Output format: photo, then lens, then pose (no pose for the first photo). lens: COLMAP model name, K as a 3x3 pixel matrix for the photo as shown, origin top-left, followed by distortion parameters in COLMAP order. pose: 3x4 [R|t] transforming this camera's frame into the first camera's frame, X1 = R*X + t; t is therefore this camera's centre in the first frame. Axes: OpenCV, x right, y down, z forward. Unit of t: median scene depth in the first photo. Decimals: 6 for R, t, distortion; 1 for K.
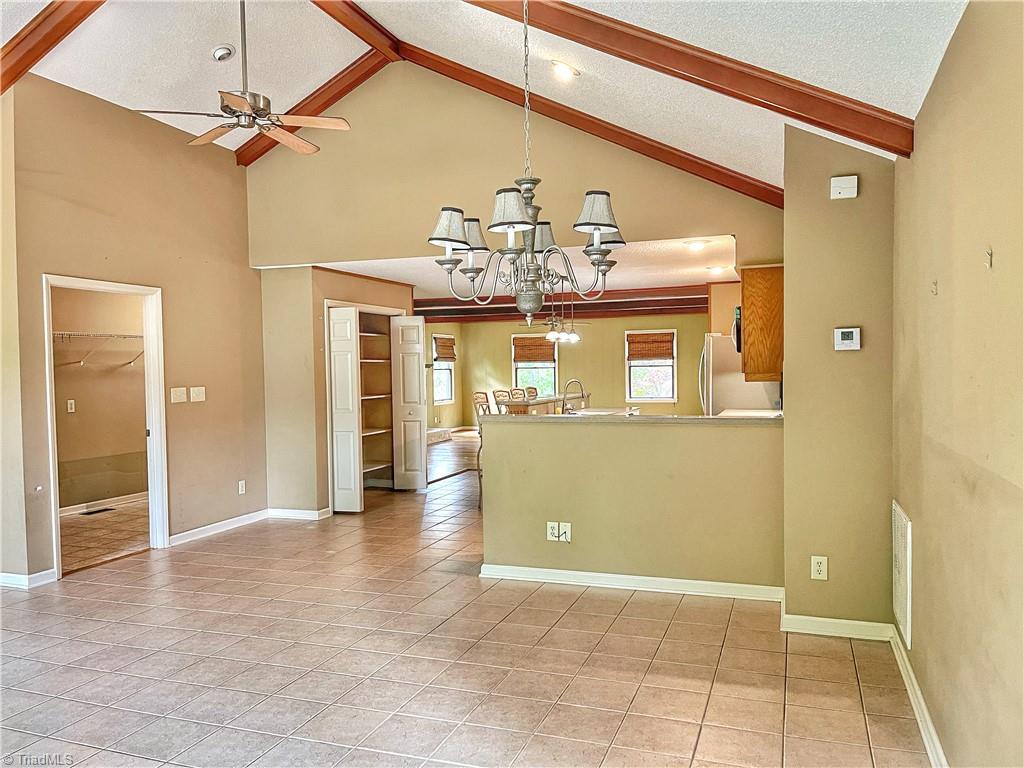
lens RADIAL K [[788.0, 0, 512.4], [0, 788.0, 387.6], [0, 0, 1]] dist [0.058810, -0.083370]
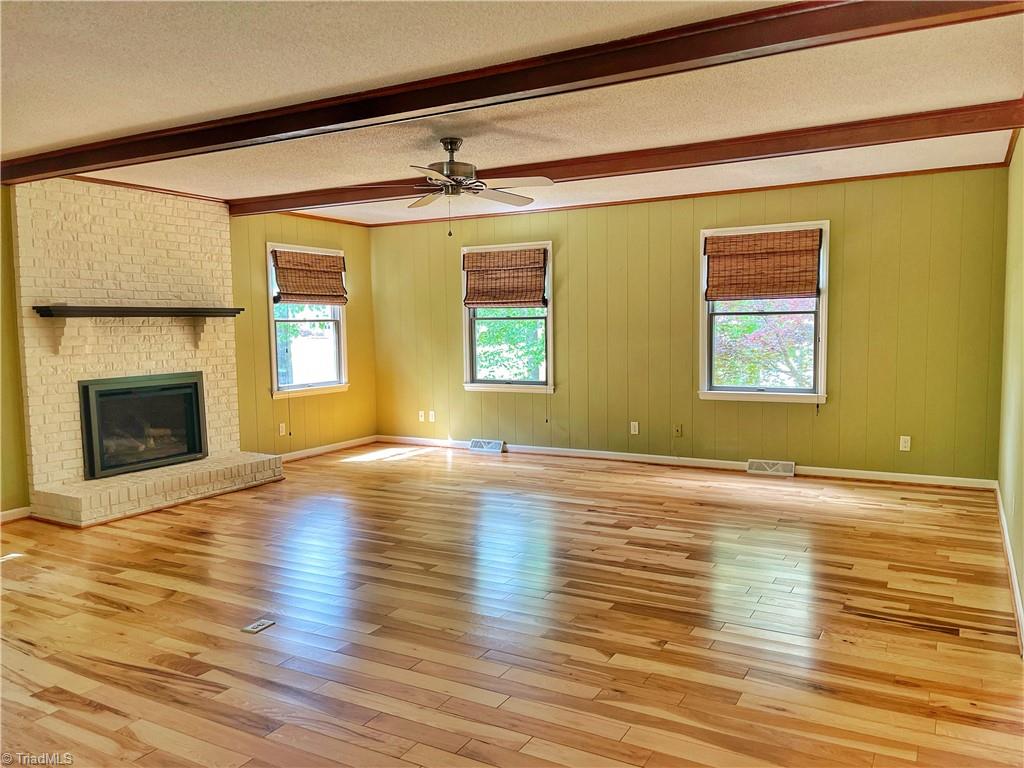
lens RADIAL K [[788.0, 0, 520.6], [0, 788.0, 388.2], [0, 0, 1]] dist [0.058810, -0.083370]
pose [[0.986268, 0.014981, -0.164473, 0.264409], [-0.005358, 0.998256, 0.058796, -0.025911], [0.165067, -0.057108, 0.984628, 1.253251]]
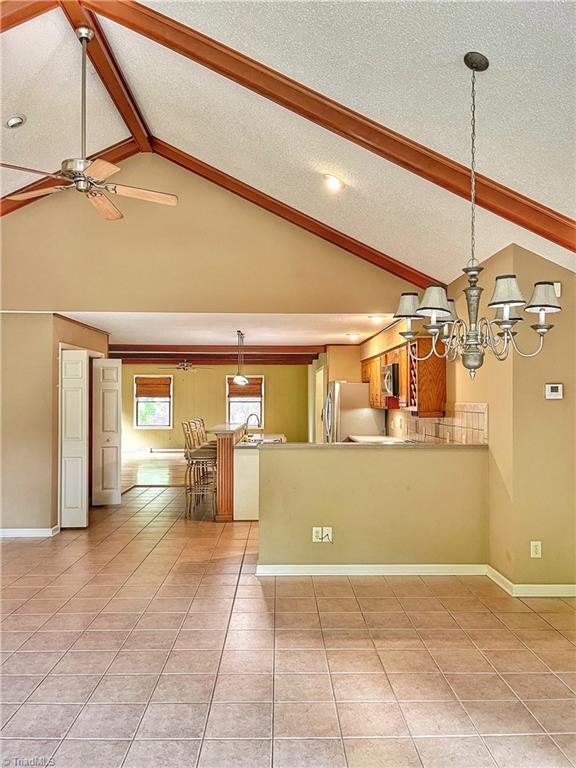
lens RADIAL K [[591.0, 0, 291.1], [0, 591.0, 385.4], [0, 0, 1]] dist [0.058810, -0.083370]
pose [[0.933832, 0.026225, 0.356750, -0.244093], [-0.007625, 0.998542, -0.053445, -0.005206], [-0.357631, 0.047188, 0.932670, 0.078400]]
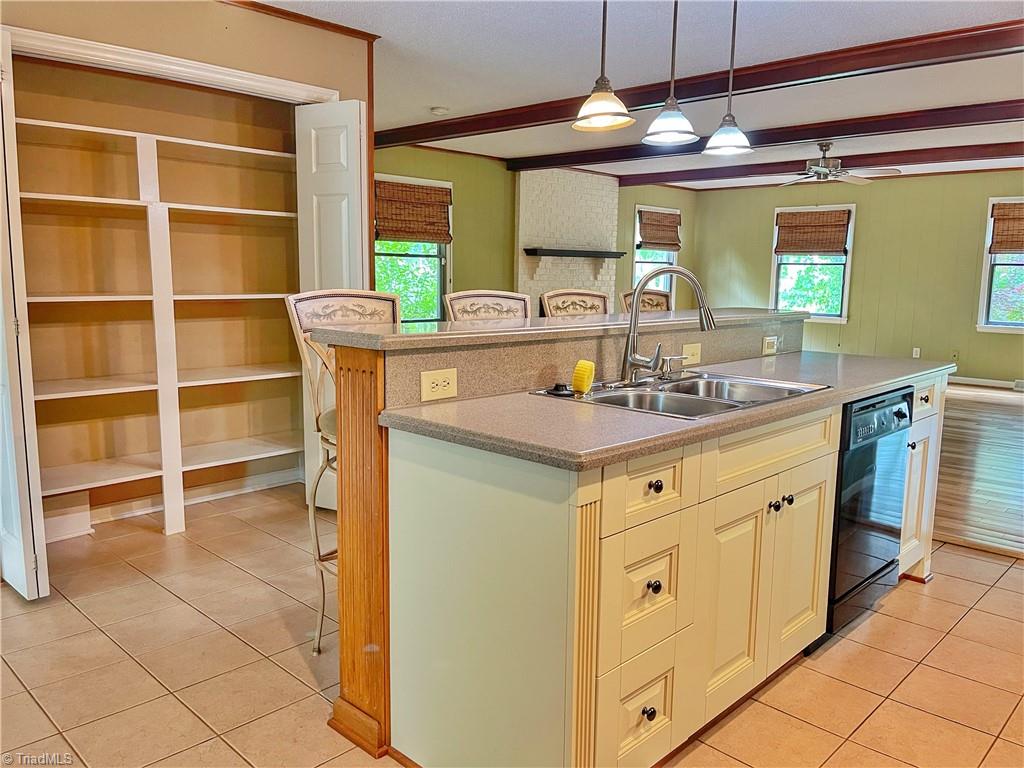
lens RADIAL K [[788.0, 0, 513.6], [0, 788.0, 381.6], [0, 0, 1]] dist [0.058810, -0.083370]
pose [[0.911583, 0.086180, -0.401982, 0.169685], [-0.040282, 0.991800, 0.121281, -0.000848], [0.409138, -0.094365, 0.907580, 0.813874]]
